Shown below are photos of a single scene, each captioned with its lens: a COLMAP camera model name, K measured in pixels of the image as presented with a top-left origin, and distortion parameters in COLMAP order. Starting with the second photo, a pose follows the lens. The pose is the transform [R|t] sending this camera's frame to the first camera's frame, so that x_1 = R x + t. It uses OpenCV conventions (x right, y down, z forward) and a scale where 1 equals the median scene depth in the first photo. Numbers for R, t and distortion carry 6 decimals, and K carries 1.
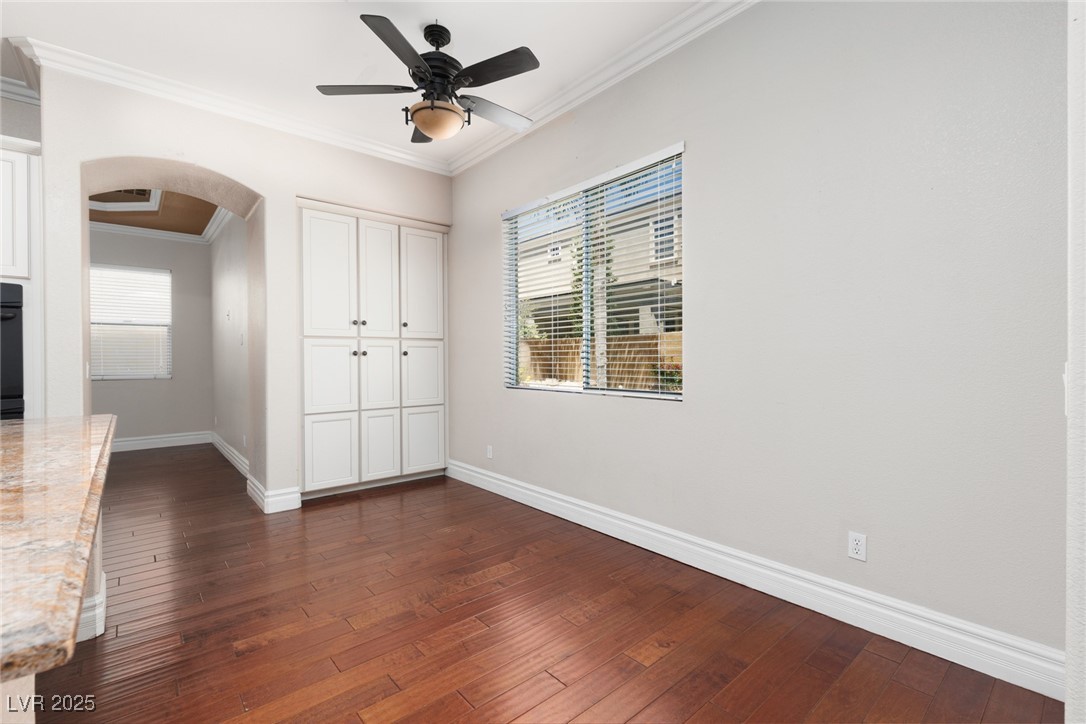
lens RADIAL K [[487.3, 0, 544.3], [0, 487.3, 360.3], [0, 0, 1]] dist [0.012832, -0.001371]
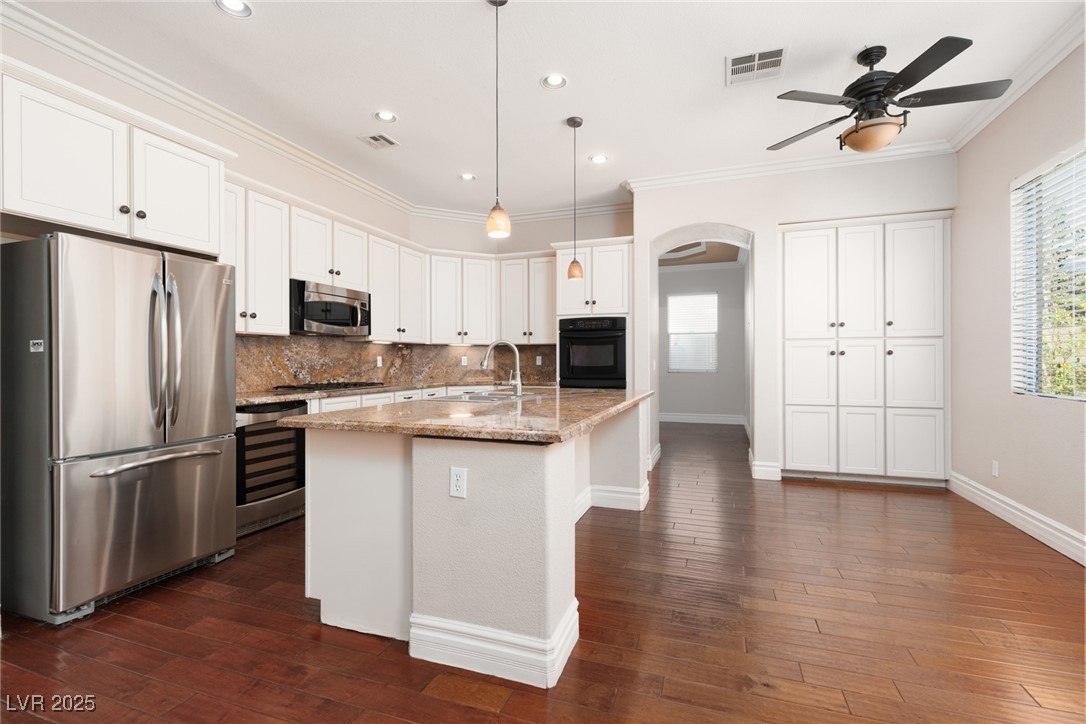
lens RADIAL K [[487.3, 0, 548.3], [0, 487.3, 358.7], [0, 0, 1]] dist [0.012832, -0.001371]
pose [[0.502741, 0.001274, -0.864436, 0.237435], [-0.002228, 0.999998, 0.000178, -0.000425], [0.864434, 0.001837, 0.502743, -0.098504]]
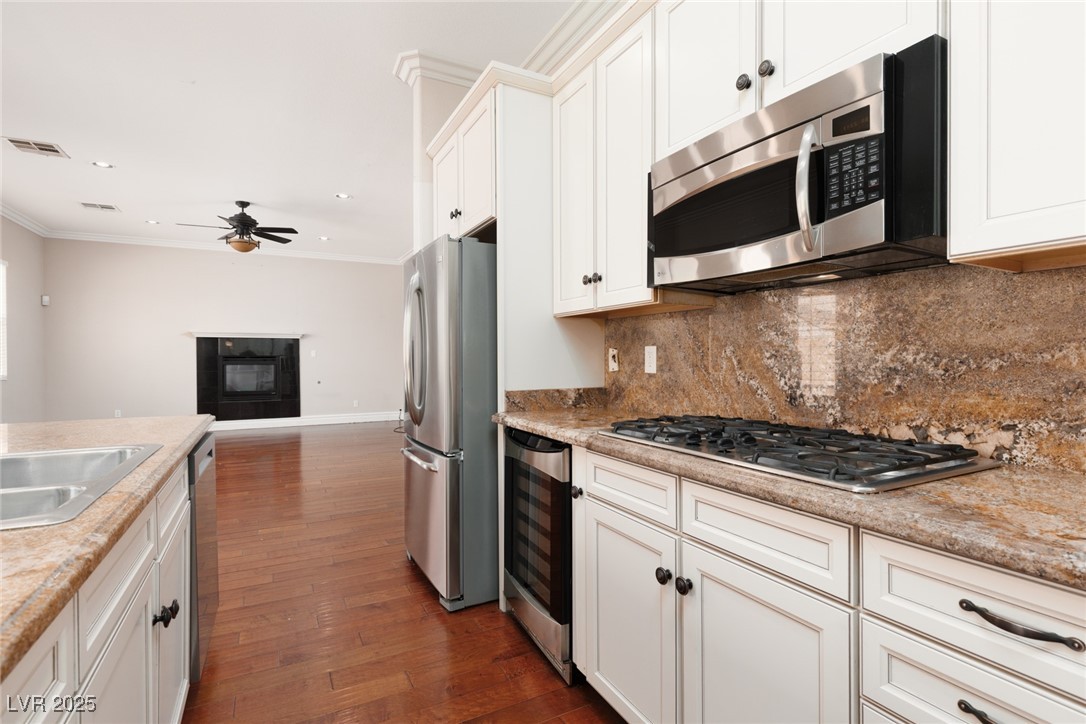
lens RADIAL K [[529.1, 0, 543.1], [0, 529.1, 361.0], [0, 0, 1]] dist [0.001618, 0.000048]
pose [[-0.975954, 0.007379, 0.217854, -1.427452], [0.009397, 0.999922, 0.008228, 0.004660], [-0.217776, 0.010077, -0.975947, 0.689404]]
